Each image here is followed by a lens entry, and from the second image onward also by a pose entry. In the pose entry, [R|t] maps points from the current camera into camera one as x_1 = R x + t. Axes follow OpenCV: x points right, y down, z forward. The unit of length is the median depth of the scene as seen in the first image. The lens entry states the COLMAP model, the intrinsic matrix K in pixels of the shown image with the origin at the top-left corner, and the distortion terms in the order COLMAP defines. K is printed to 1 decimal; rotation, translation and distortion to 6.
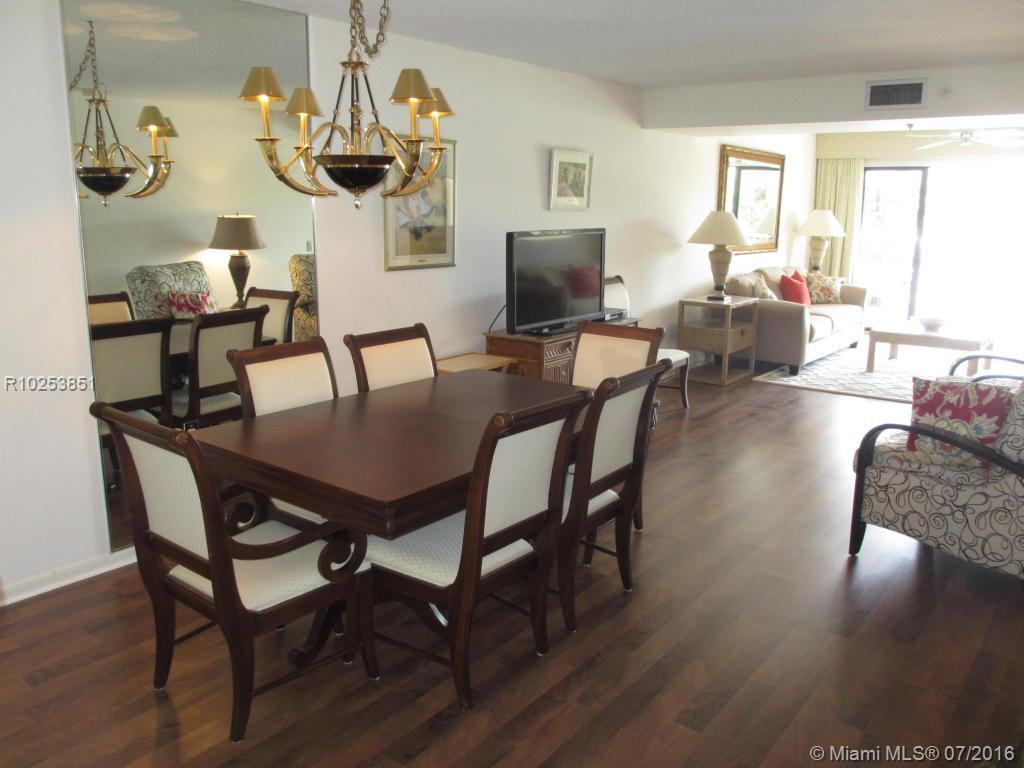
lens RADIAL K [[855.5, 0, 511.2], [0, 855.5, 385.2], [0, 0, 1]] dist [-0.063756, 0.036354]
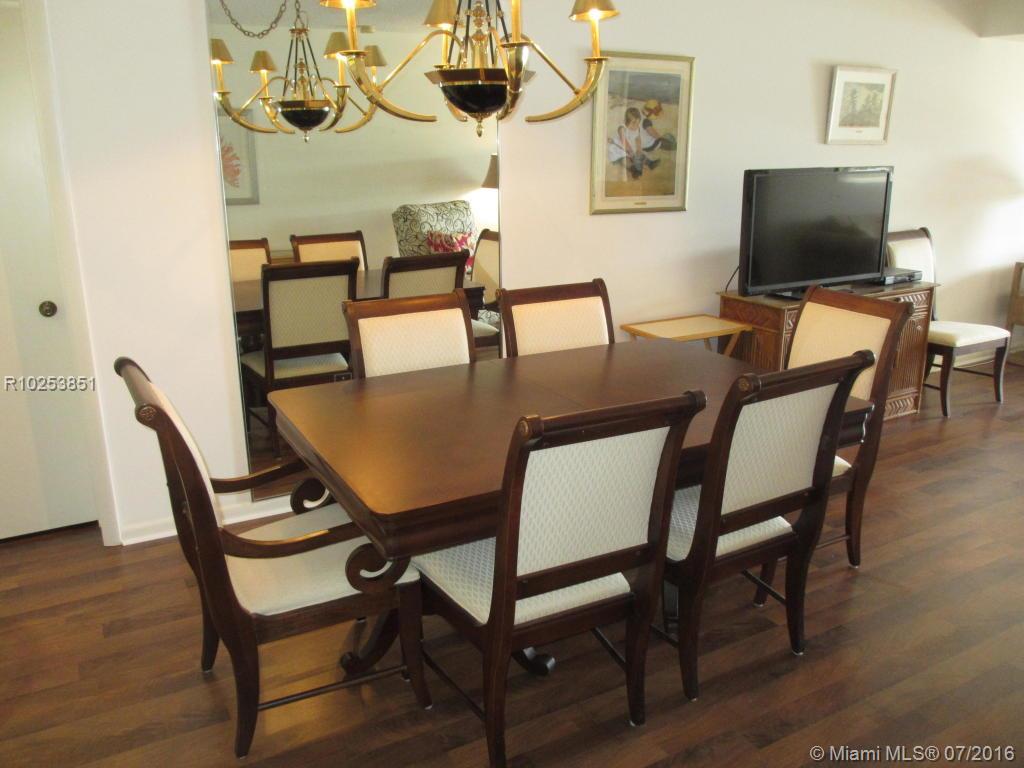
lens RADIAL K [[855.5, 0, 510.8], [0, 855.5, 387.8], [0, 0, 1]] dist [-0.063756, 0.036354]
pose [[0.917926, 0.094863, -0.385243, 0.131613], [-0.068529, 0.994310, 0.081556, -0.026087], [0.390787, -0.048462, 0.919204, 0.178067]]
